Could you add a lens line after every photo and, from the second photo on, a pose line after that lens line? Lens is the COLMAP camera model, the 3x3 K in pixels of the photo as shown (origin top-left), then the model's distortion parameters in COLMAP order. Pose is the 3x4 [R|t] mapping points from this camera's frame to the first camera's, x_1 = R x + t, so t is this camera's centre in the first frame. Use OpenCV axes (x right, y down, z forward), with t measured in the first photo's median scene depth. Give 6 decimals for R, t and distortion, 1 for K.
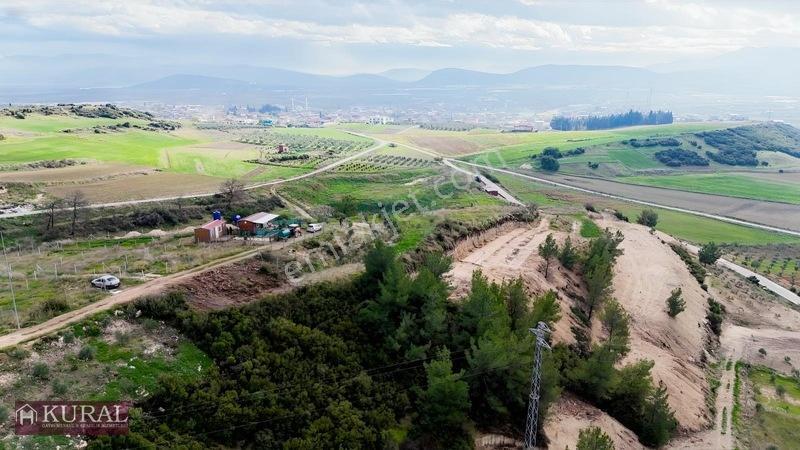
lens RADIAL K [[588.6, 0, 403.0], [0, 588.6, 224.2], [0, 0, 1]] dist [0.078259, -0.076230]
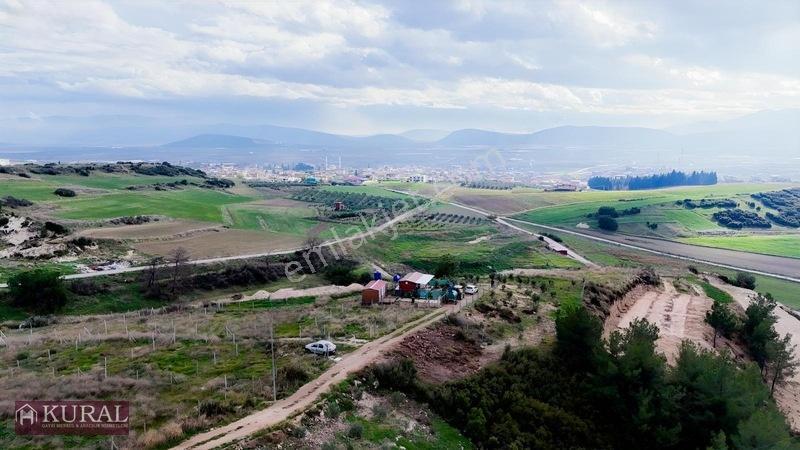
lens RADIAL K [[588.6, 0, 403.0], [0, 588.6, 224.2], [0, 0, 1]] dist [0.078259, -0.076230]
pose [[0.999528, 0.008405, -0.029564, -0.146980], [-0.011240, 0.995216, -0.097047, -0.003202], [0.028607, 0.097334, 0.994841, 0.025728]]
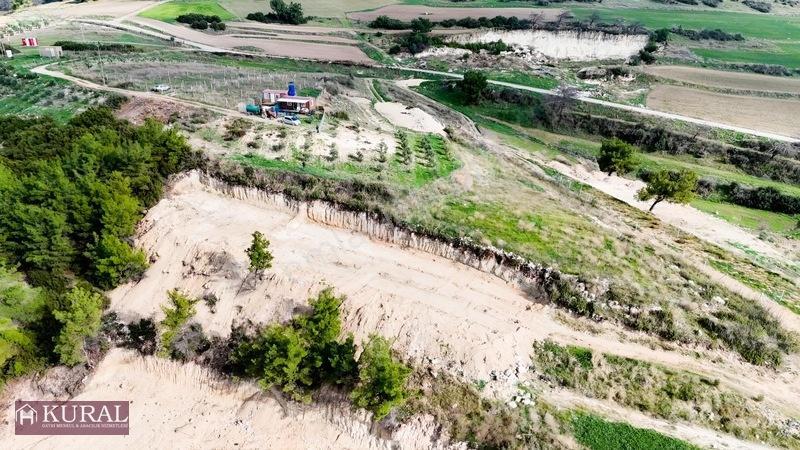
lens RADIAL K [[588.6, 0, 403.0], [0, 588.6, 224.2], [0, 0, 1]] dist [0.078259, -0.076230]
pose [[-0.078579, 0.392883, -0.916225, 0.540998], [-0.236319, 0.885529, 0.399989, -0.185762], [0.968493, 0.247952, 0.023262, 0.759117]]
